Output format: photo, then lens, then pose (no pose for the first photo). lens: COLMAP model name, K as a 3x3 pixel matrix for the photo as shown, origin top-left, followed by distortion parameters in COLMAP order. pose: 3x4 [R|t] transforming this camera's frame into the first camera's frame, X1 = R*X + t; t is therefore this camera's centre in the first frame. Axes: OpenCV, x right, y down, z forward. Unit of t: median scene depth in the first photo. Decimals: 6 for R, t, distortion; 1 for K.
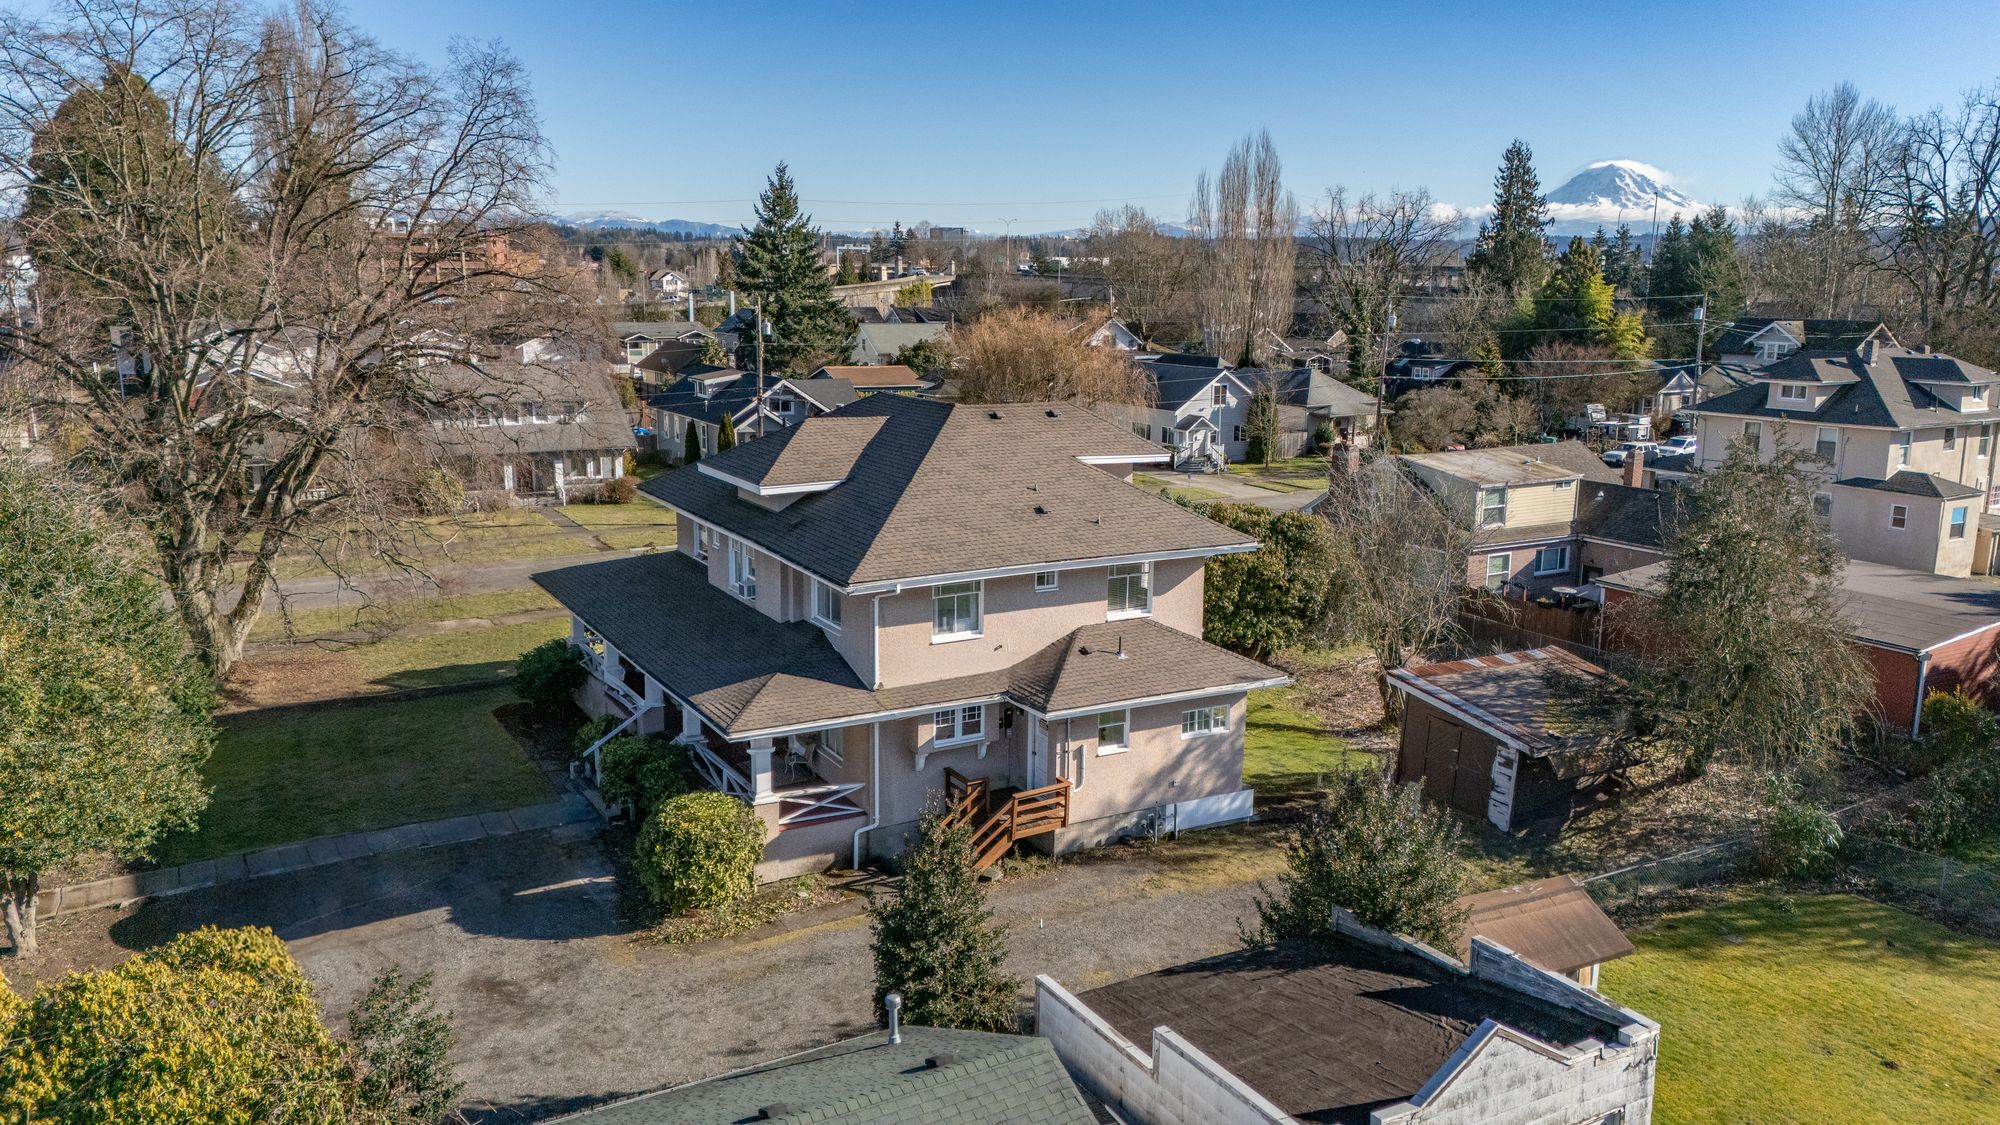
lens RADIAL K [[1522.0, 0, 1000.0], [0, 1522.0, 562.5], [0, 0, 1]] dist [0.116021, -0.002339]
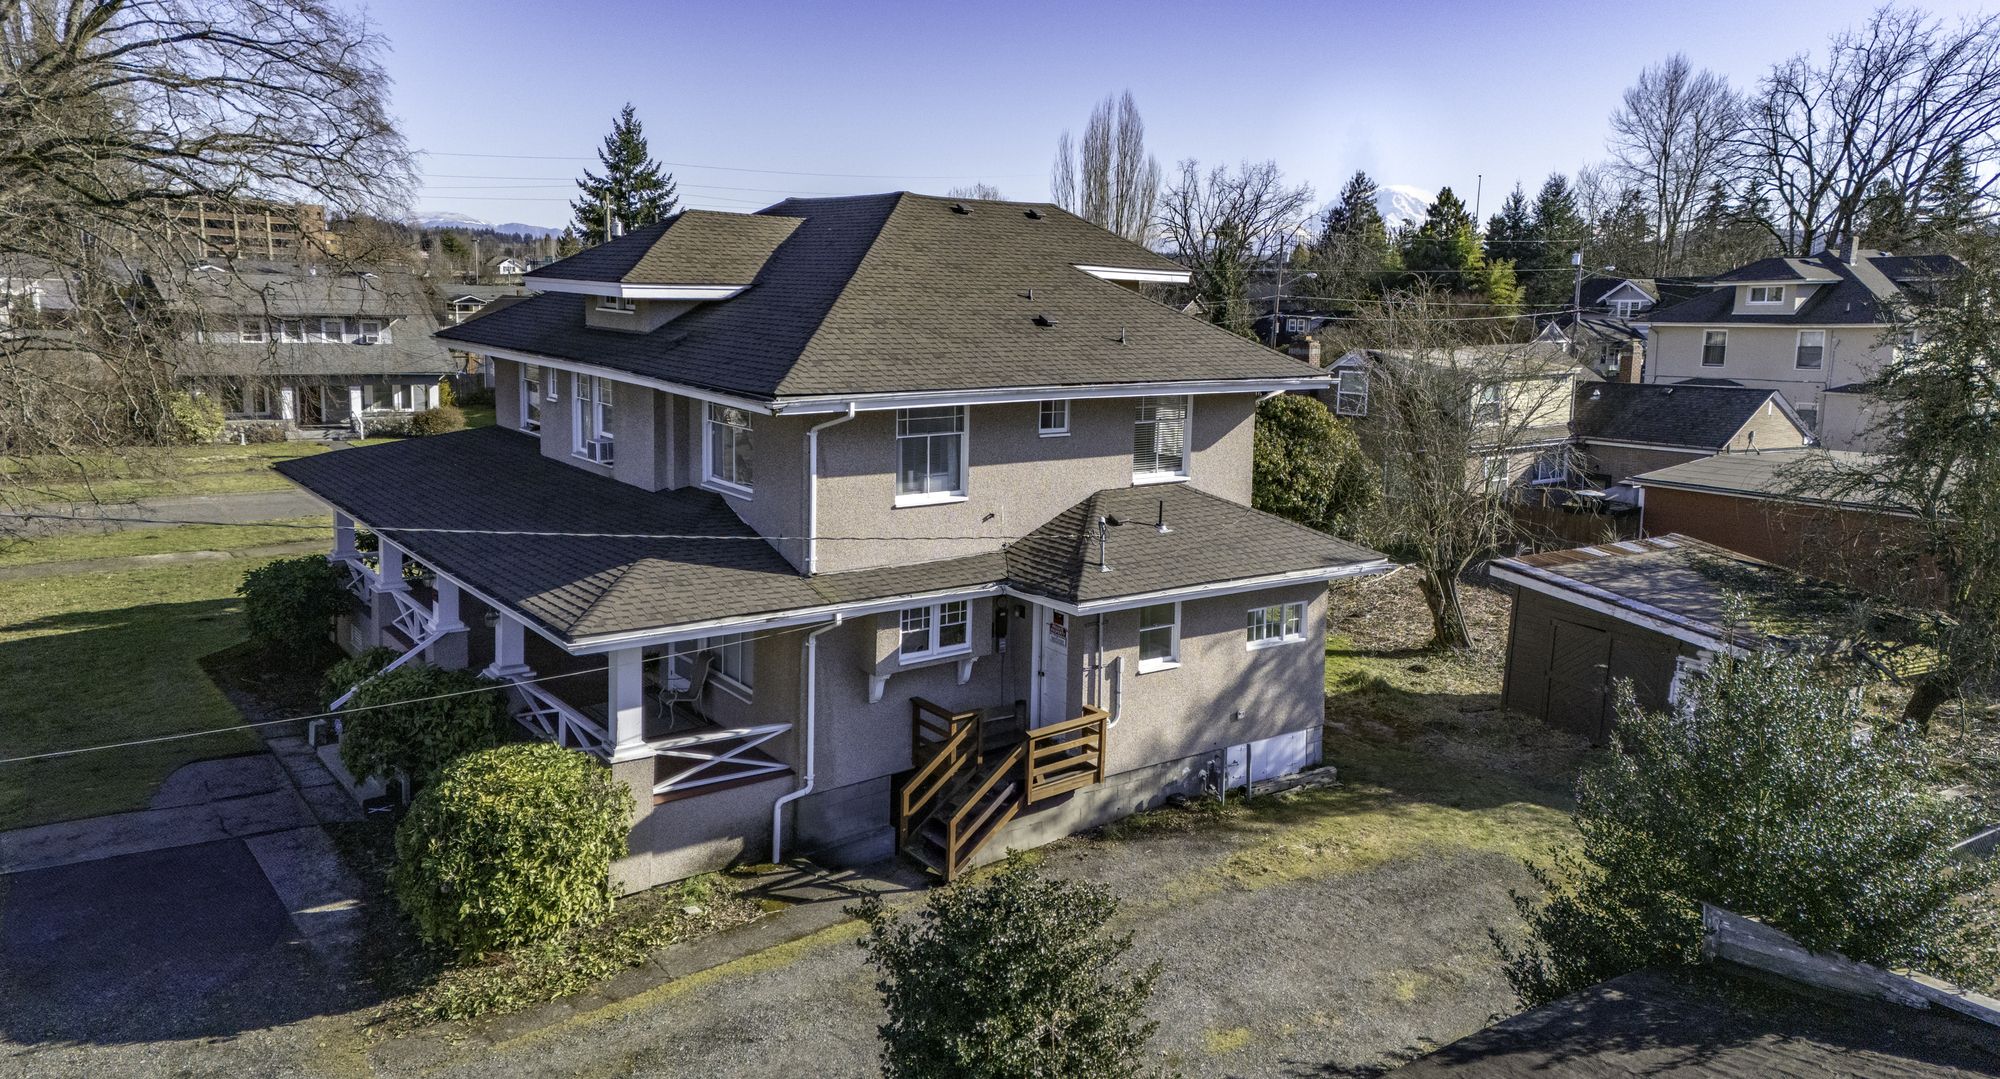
lens RADIAL K [[1350.4, 0, 998.7], [0, 1350.4, 472.0], [0, 0, 1]] dist [0.174123, 0.001759]
pose [[0.991708, -0.003199, 0.128476, -0.073679], [0.012426, 0.997393, -0.071082, 0.079016], [-0.127913, 0.072089, 0.989162, 0.403345]]
